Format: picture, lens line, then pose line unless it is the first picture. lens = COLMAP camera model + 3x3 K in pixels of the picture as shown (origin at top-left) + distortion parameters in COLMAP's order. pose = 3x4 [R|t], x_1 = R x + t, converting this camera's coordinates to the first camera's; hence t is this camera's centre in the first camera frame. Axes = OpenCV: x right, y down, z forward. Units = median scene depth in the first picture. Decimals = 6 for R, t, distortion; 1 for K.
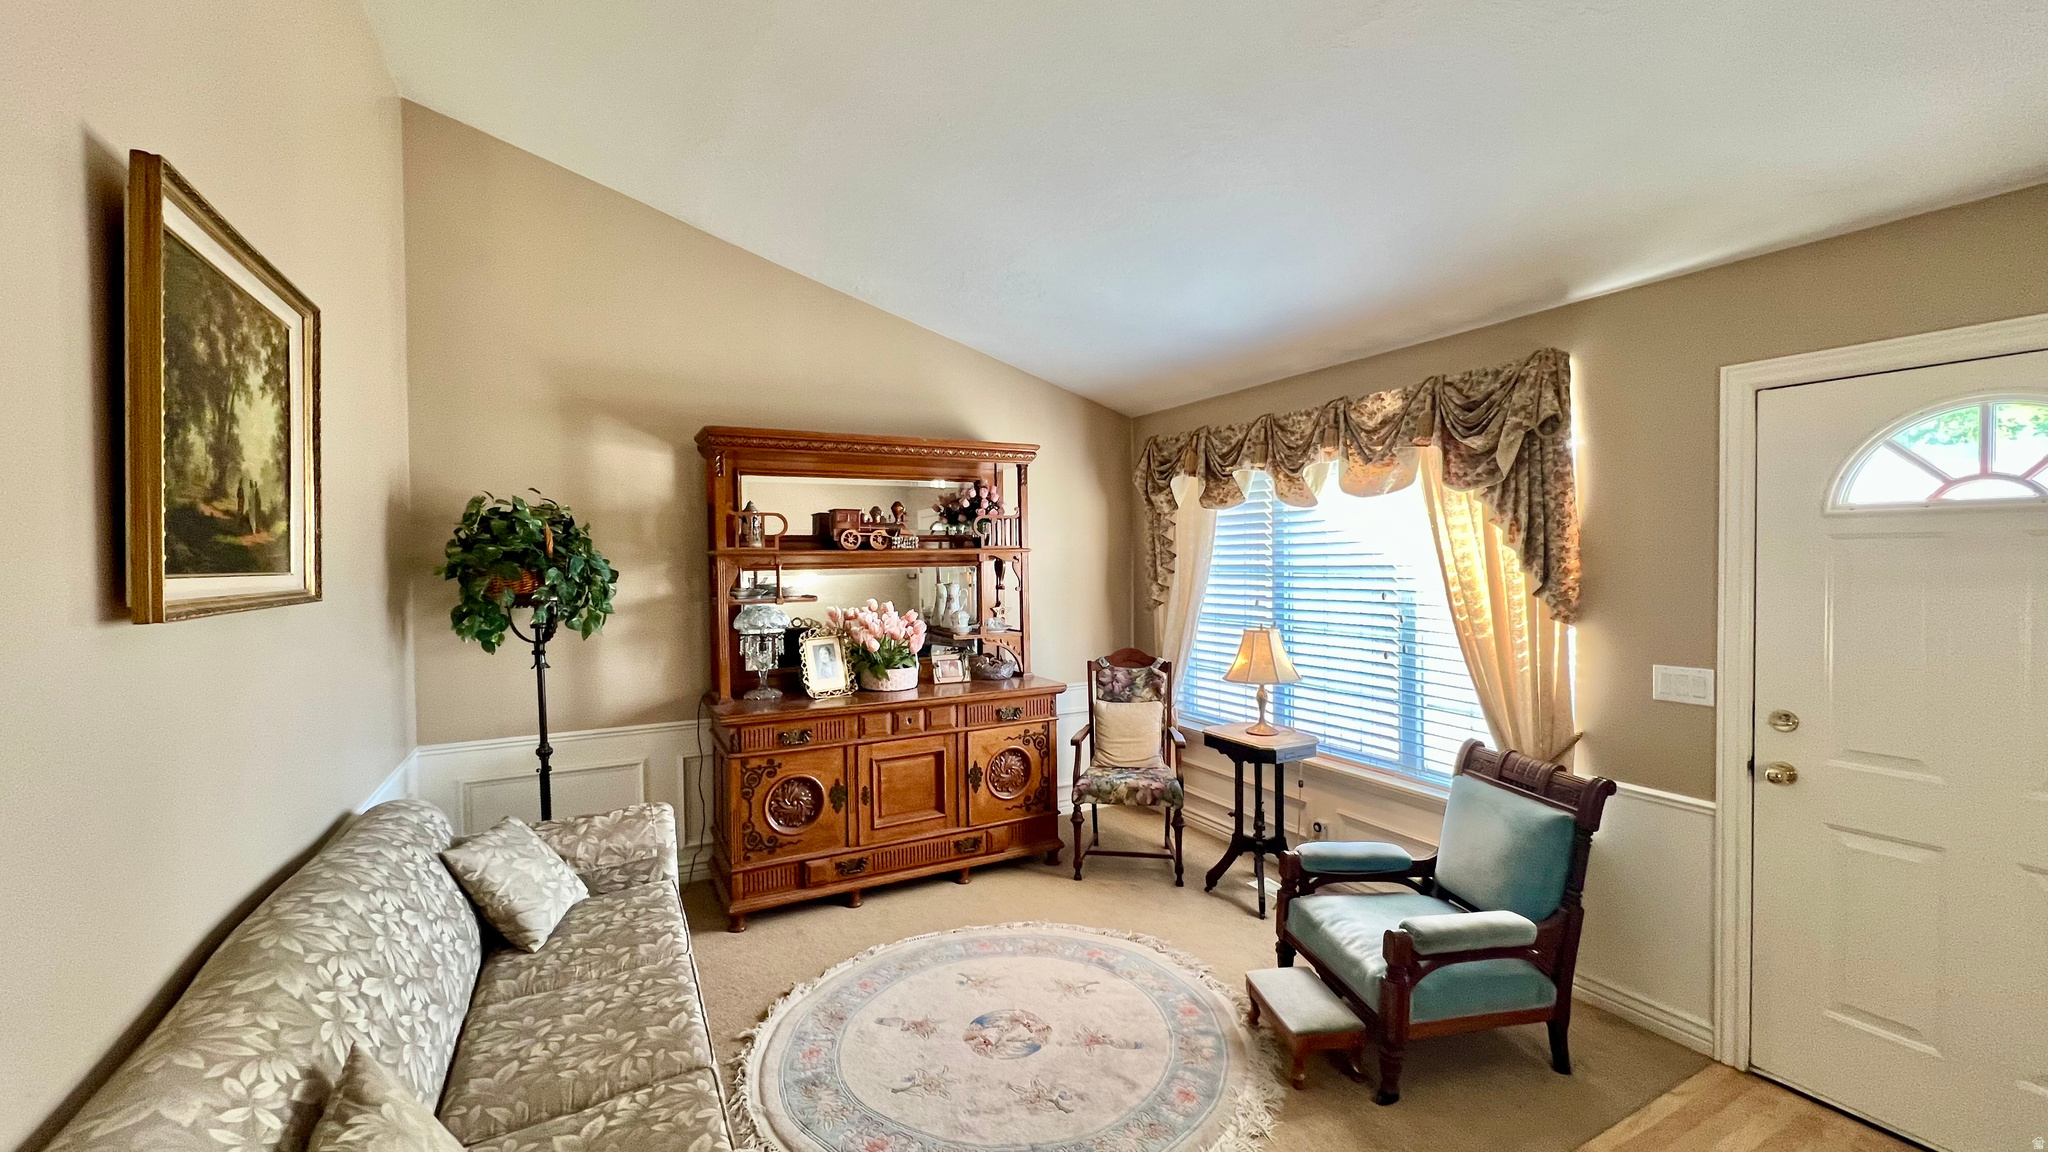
lens RADIAL K [[822.5, 0, 1024.0], [0, 822.5, 576.0], [0, 0, 1]] dist [0.000590, -0.000040]
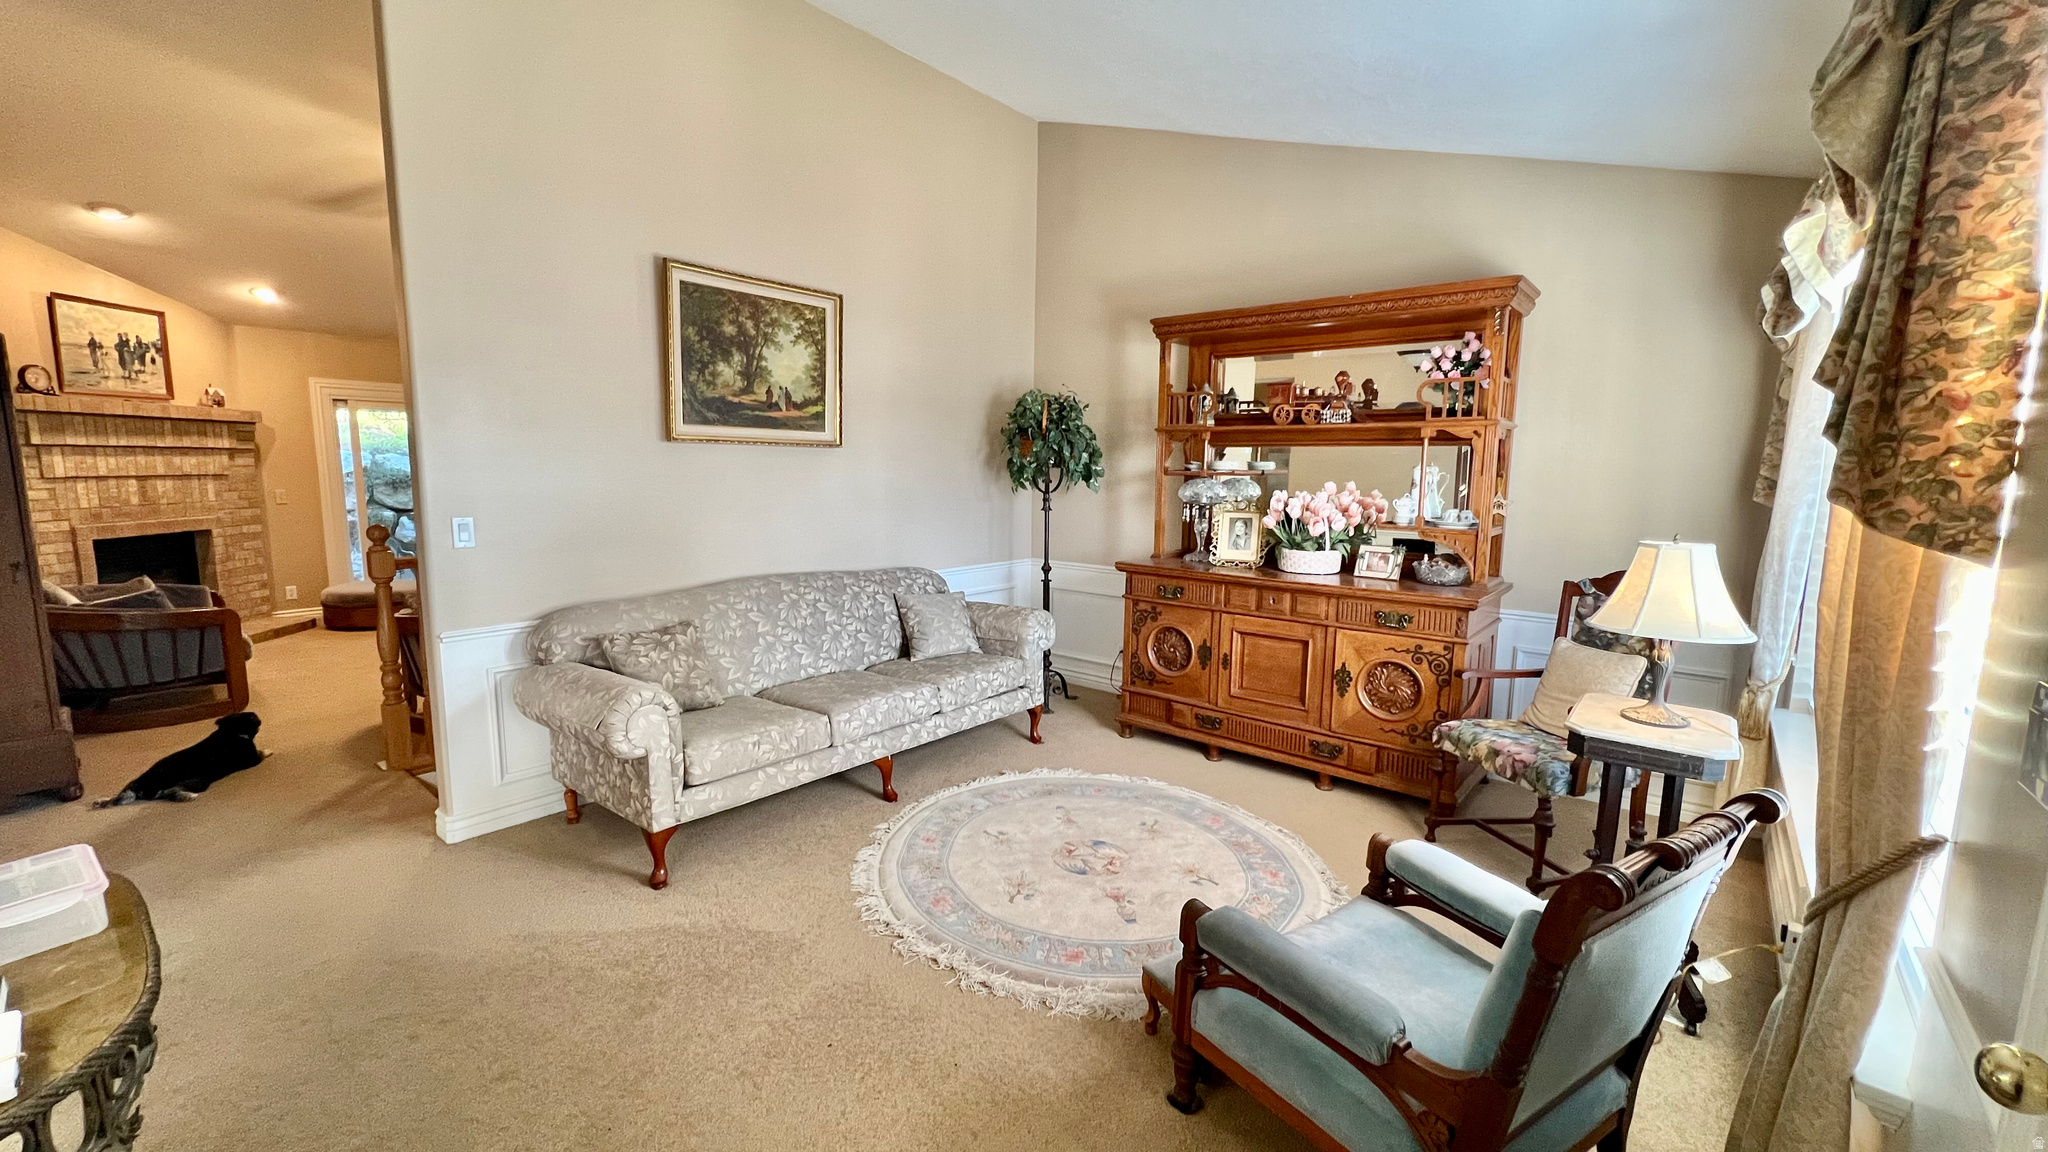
lens RADIAL K [[822.5, 0, 1024.0], [0, 822.5, 576.0], [0, 0, 1]] dist [0.000590, -0.000040]
pose [[0.376219, 0.140525, -0.915812, 0.653660], [-0.041564, 0.989996, 0.134833, 0.028905], [0.925598, -0.012662, 0.378296, 0.368328]]
